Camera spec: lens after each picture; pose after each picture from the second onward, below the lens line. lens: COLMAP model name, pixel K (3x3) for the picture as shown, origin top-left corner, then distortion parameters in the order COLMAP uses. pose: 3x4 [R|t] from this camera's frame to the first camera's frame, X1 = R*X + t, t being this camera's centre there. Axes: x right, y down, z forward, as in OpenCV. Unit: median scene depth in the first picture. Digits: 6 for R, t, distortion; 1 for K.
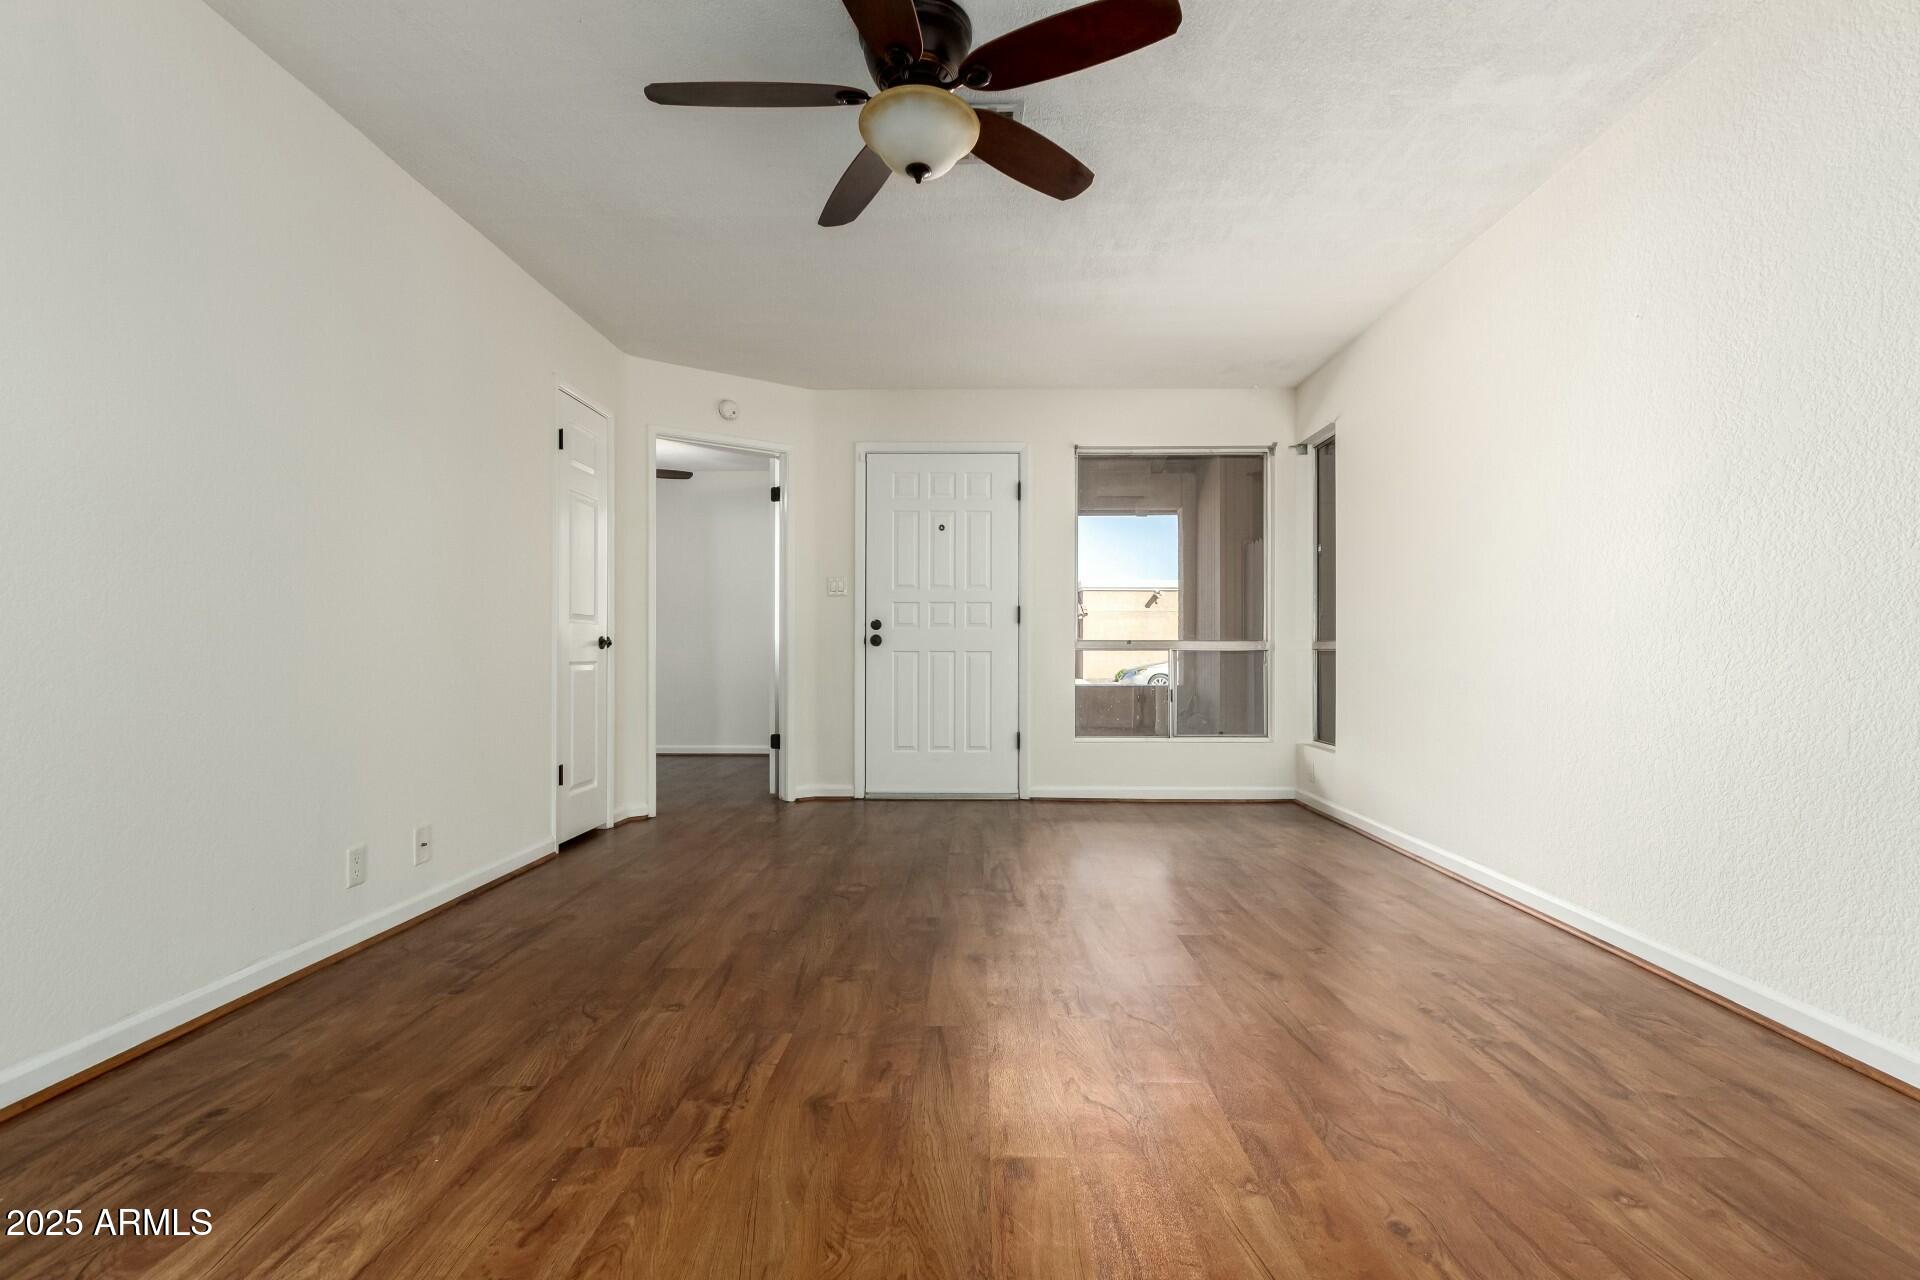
lens RADIAL K [[874.8, 0, 961.3], [0, 874.8, 653.1], [0, 0, 1]] dist [0.007290, -0.002630]
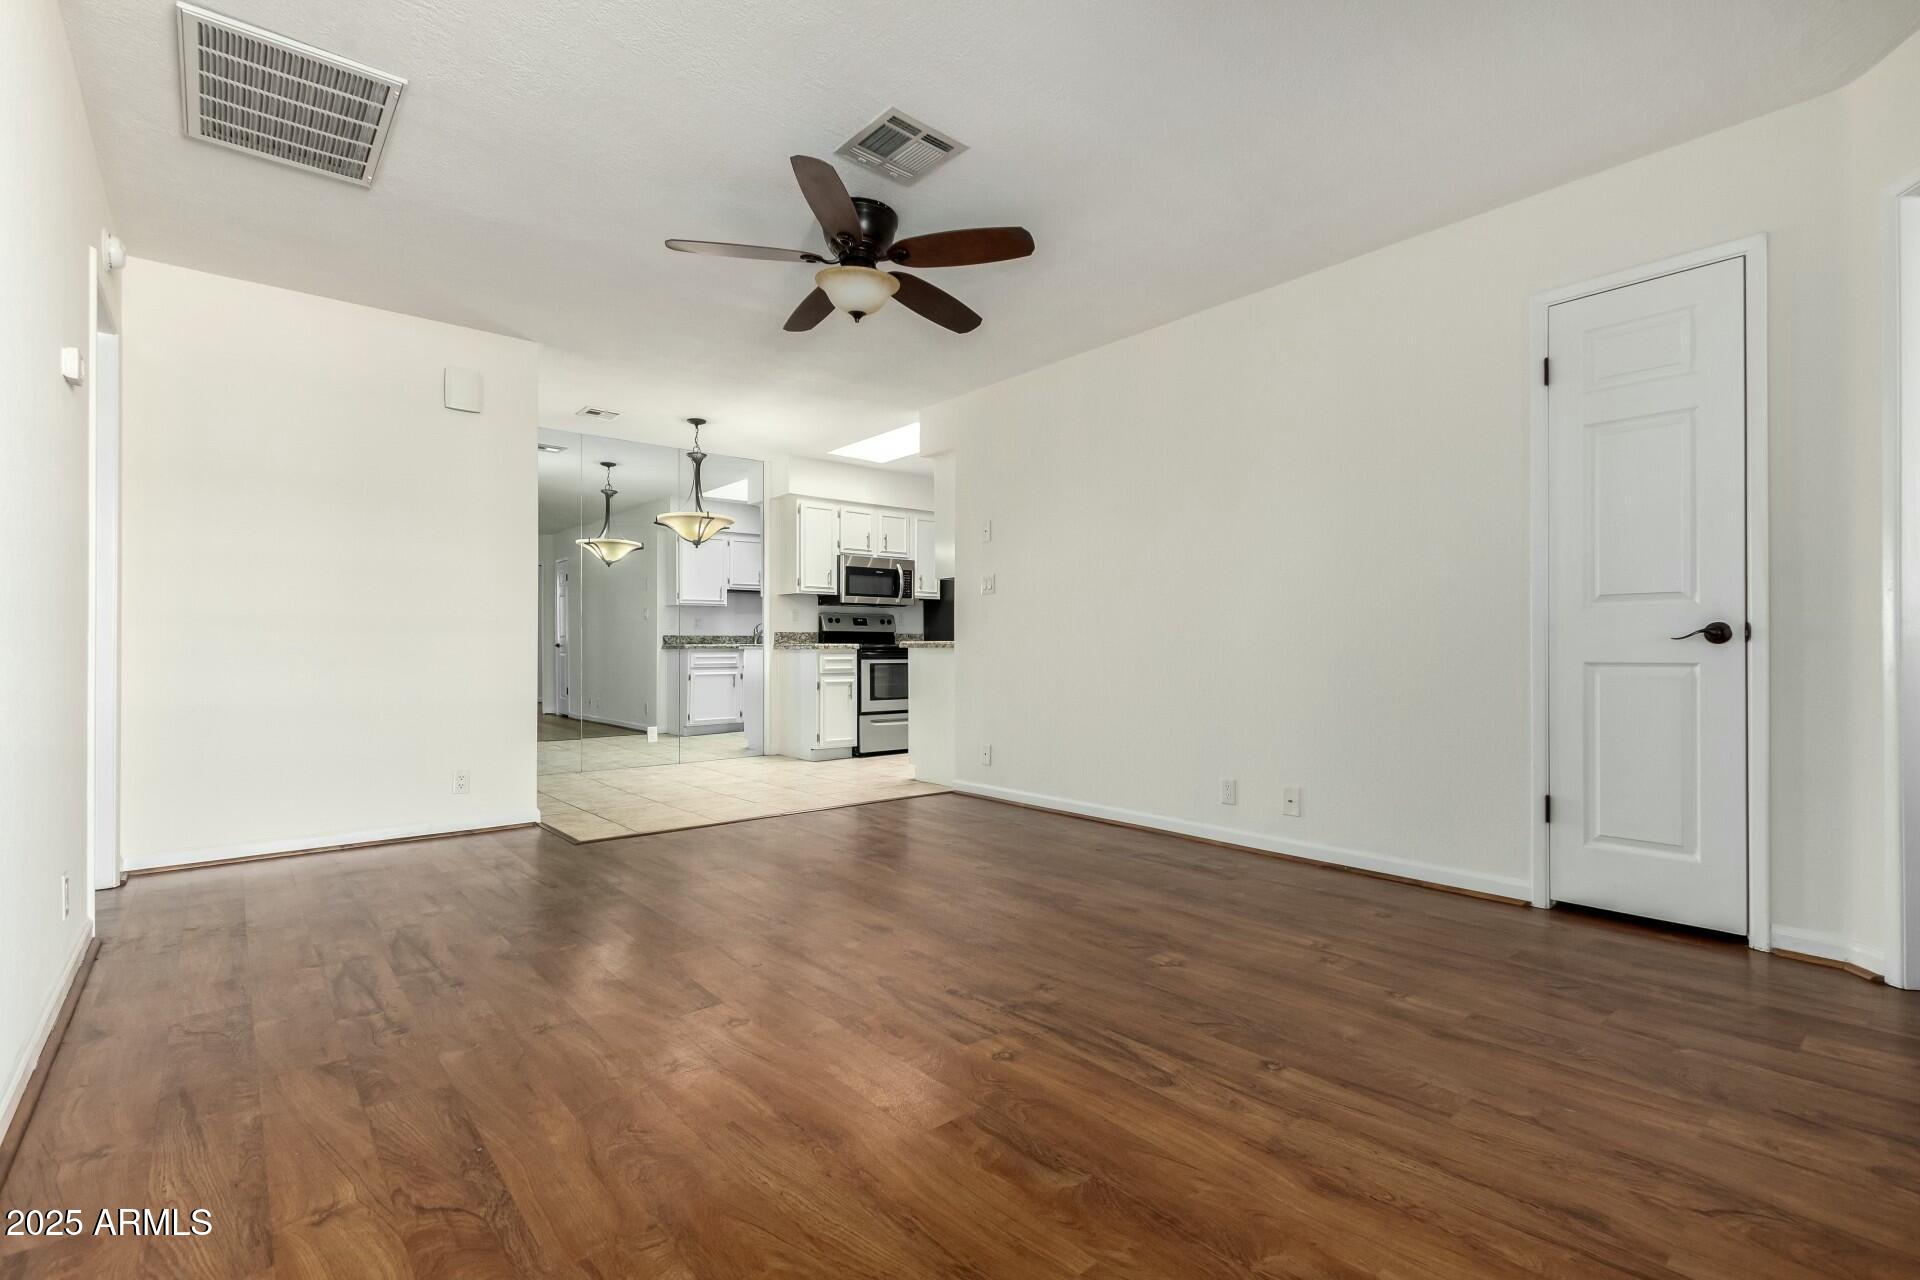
lens RADIAL K [[874.8, 0, 972.0], [0, 874.8, 643.5], [0, 0, 1]] dist [0.007290, -0.002630]
pose [[-0.746935, -0.006641, -0.664864, 0.786607], [-0.000586, 0.999956, -0.009330, 0.003610], [0.664897, -0.006580, -0.746906, 2.249032]]
